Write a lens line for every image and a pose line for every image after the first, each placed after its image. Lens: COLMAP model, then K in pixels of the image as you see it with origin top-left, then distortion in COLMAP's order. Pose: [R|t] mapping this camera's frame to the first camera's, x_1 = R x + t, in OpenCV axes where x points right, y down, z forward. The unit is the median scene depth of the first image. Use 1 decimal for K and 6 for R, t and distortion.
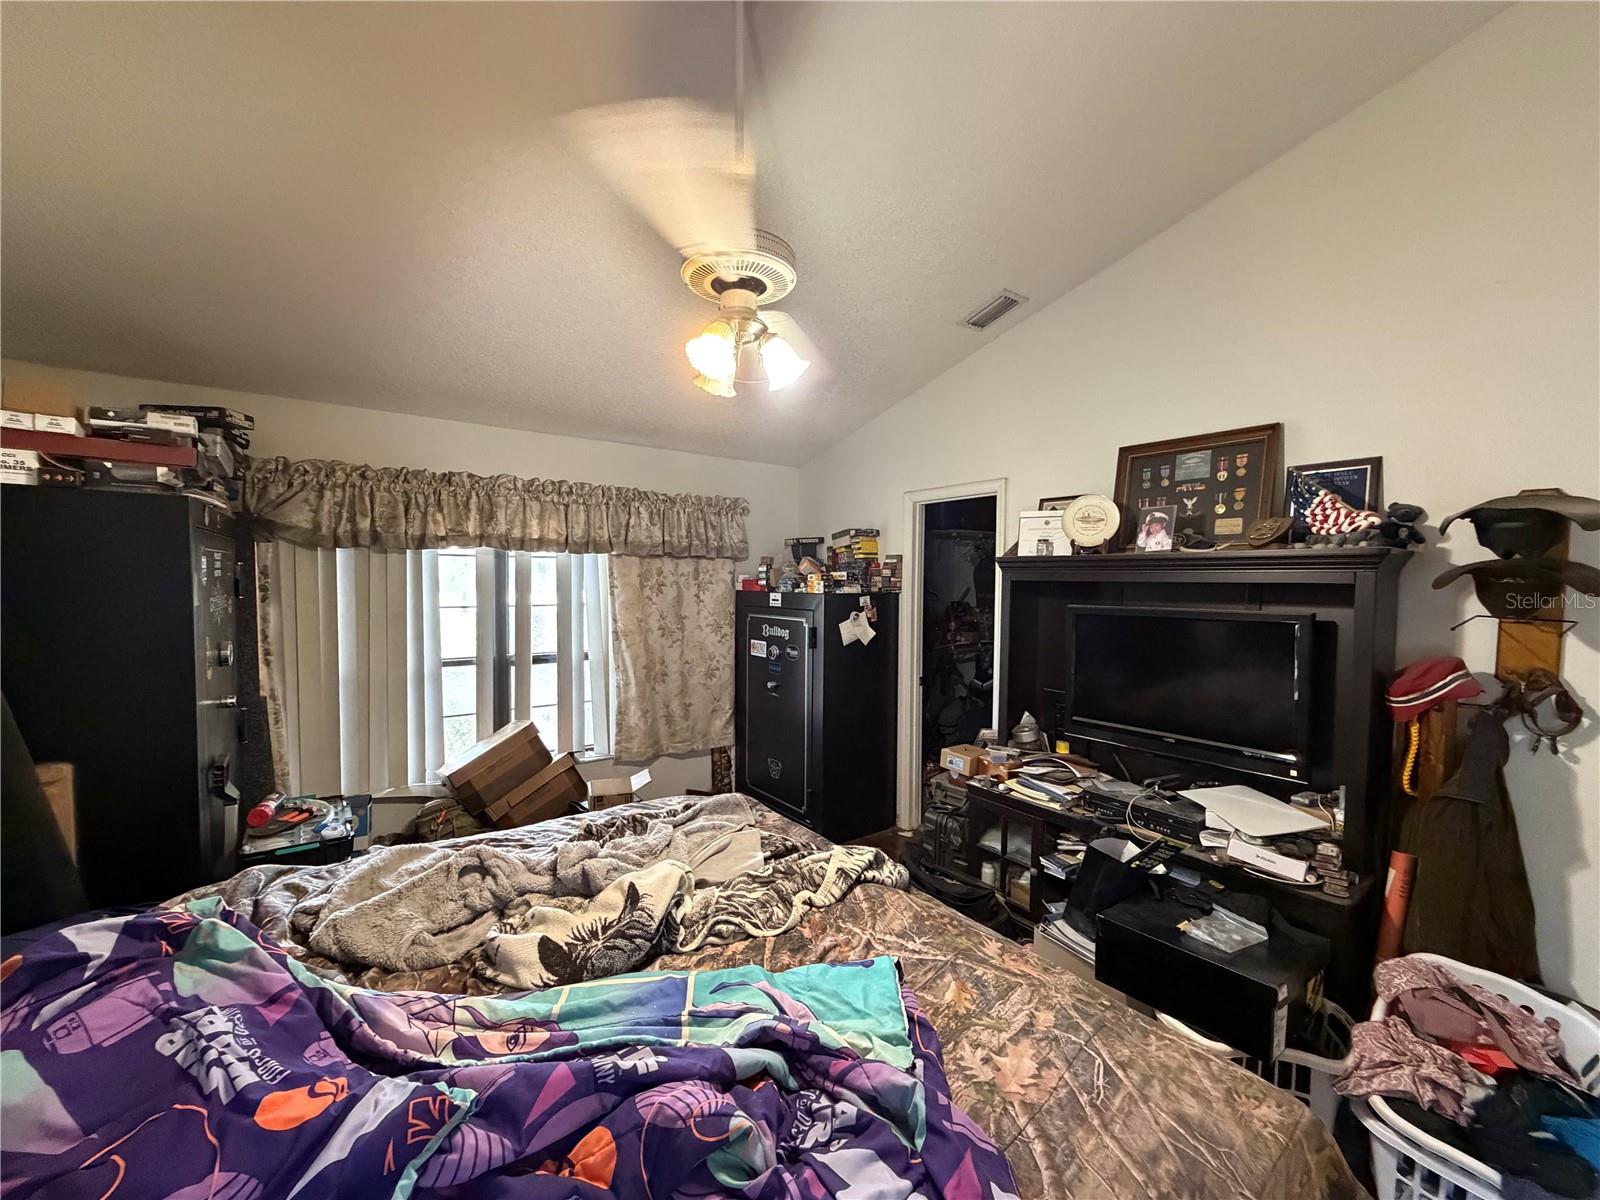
lens RADIAL K [[639.6, 0, 795.1], [0, 639.6, 601.4], [0, 0, 1]] dist [0.001211, -0.000468]
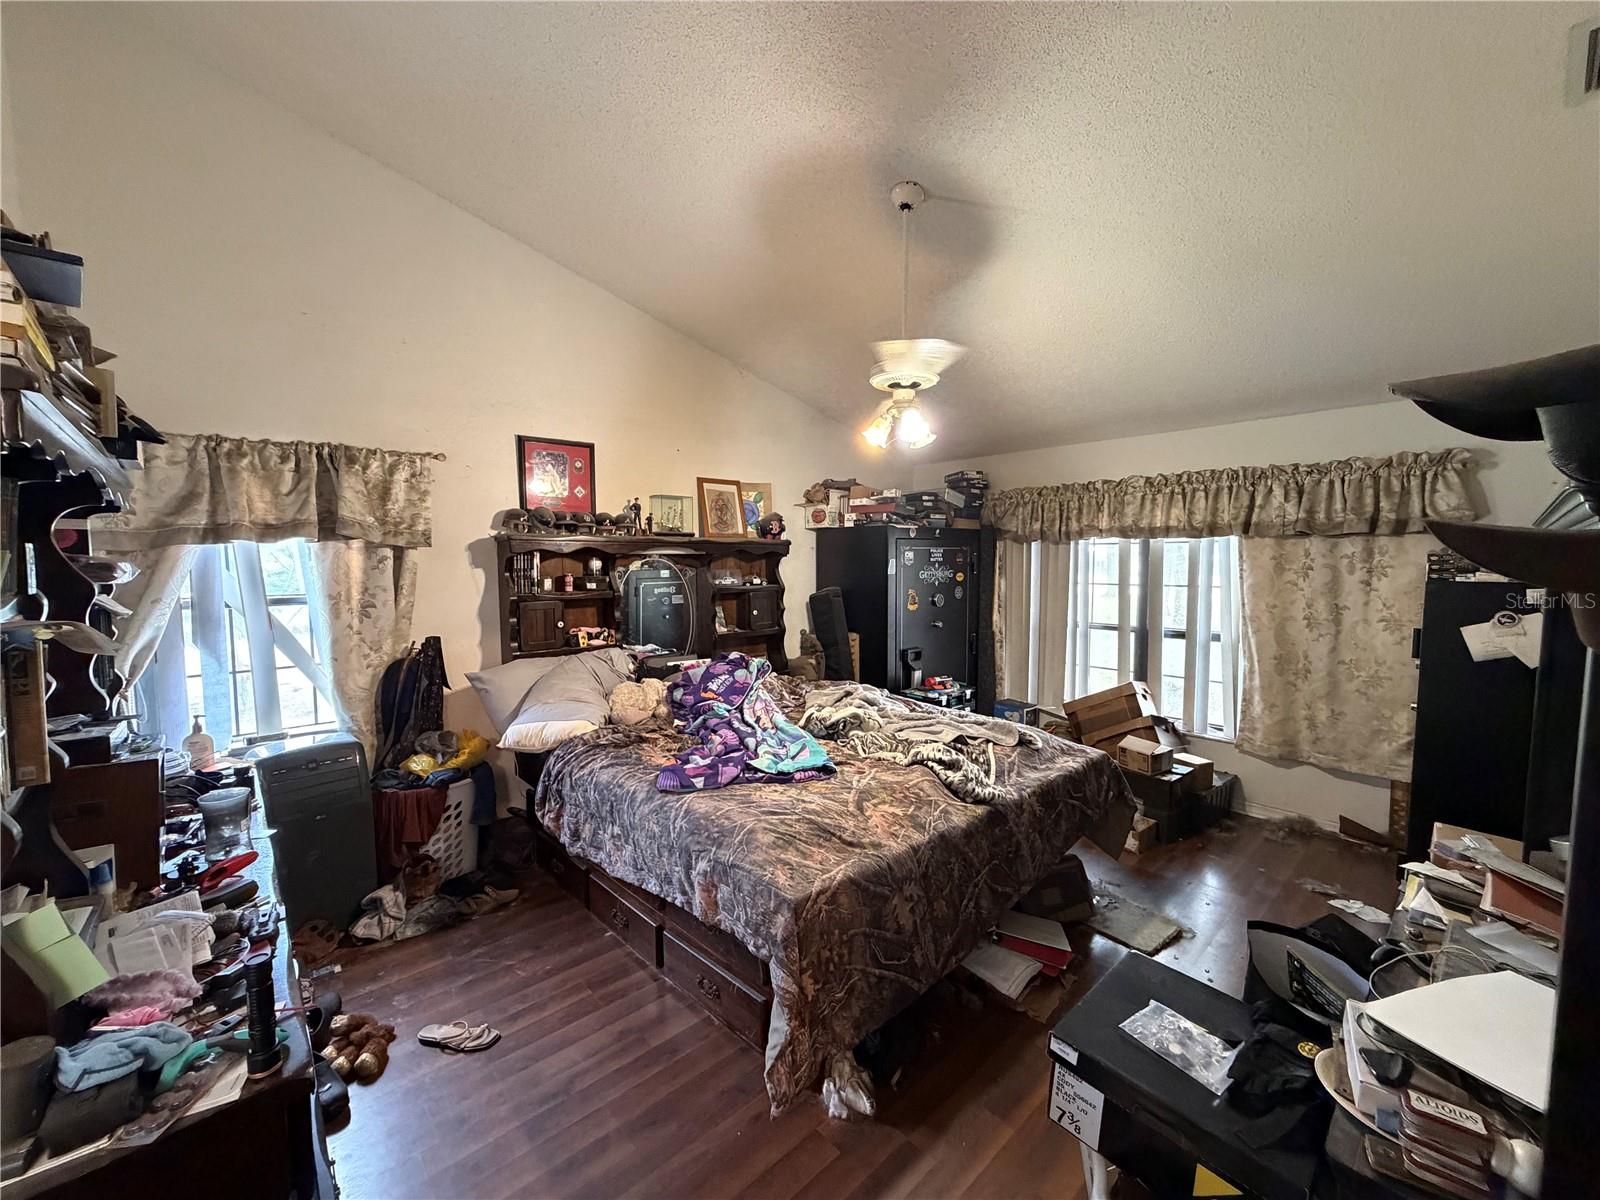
lens RADIAL K [[639.6, 0, 790.9], [0, 639.6, 605.0], [0, 0, 1]] dist [0.001211, -0.000468]
pose [[0.091211, 0.062667, -0.993858, 0.630351], [-0.035351, 0.997593, 0.059658, -0.003354], [0.995204, 0.029693, 0.093207, 0.225614]]
